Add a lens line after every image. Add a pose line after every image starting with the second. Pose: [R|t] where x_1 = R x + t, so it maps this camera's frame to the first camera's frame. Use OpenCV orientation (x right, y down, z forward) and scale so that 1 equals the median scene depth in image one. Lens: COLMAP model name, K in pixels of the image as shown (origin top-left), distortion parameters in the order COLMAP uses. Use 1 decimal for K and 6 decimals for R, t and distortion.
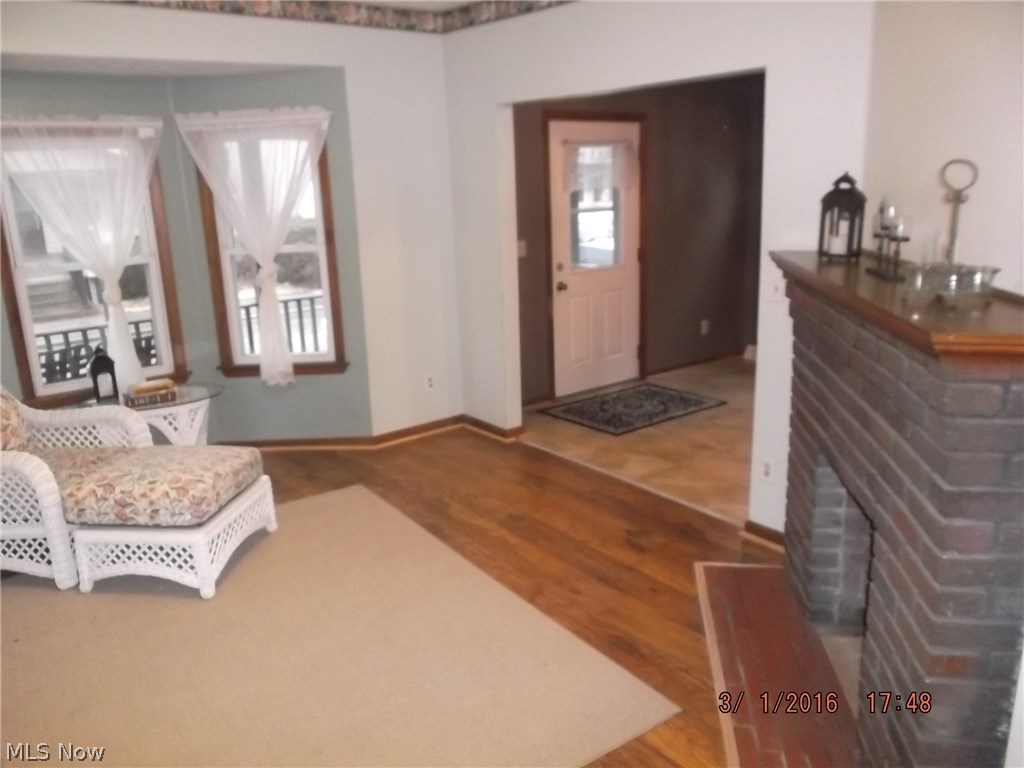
lens RADIAL K [[801.0, 0, 512.0], [0, 801.0, 384.0], [0, 0, 1]] dist [-0.036327, -0.001826]
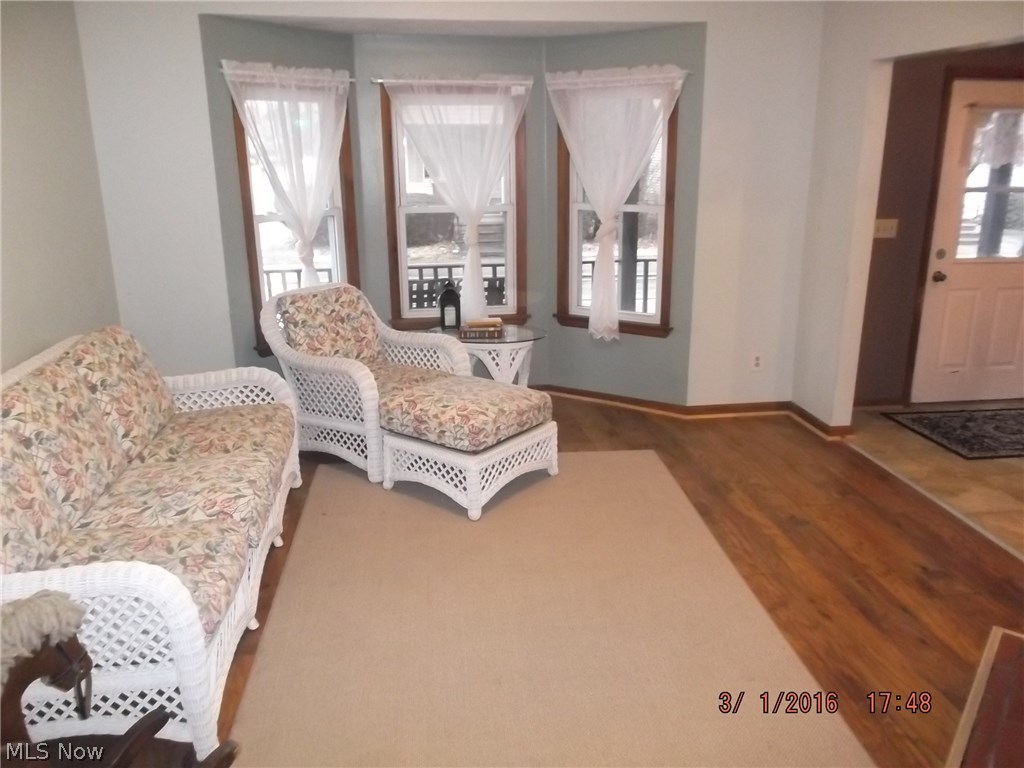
lens RADIAL K [[814.0, 0, 512.0], [0, 814.0, 384.0], [0, 0, 1]] dist [-0.078566, 0.092160]
pose [[0.861110, 0.173023, -0.478071, 0.131575], [-0.152613, 0.984914, 0.081569, -0.011451], [0.484972, 0.002720, 0.874525, 0.034693]]
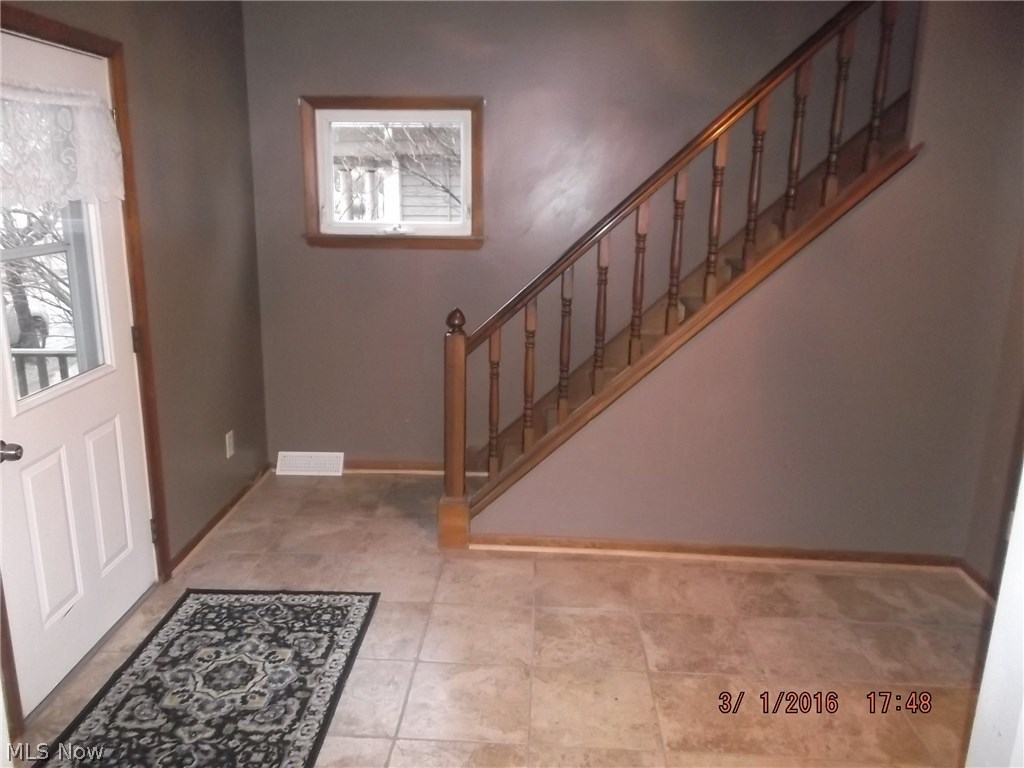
lens RADIAL K [[801.0, 0, 512.0], [0, 801.0, 384.0], [0, 0, 1]] dist [-0.036327, -0.001826]
pose [[0.635401, -0.144902, 0.758465, -0.088456], [0.152117, 0.986477, 0.061027, -0.188586], [-0.757051, 0.076599, 0.648850, 0.770075]]
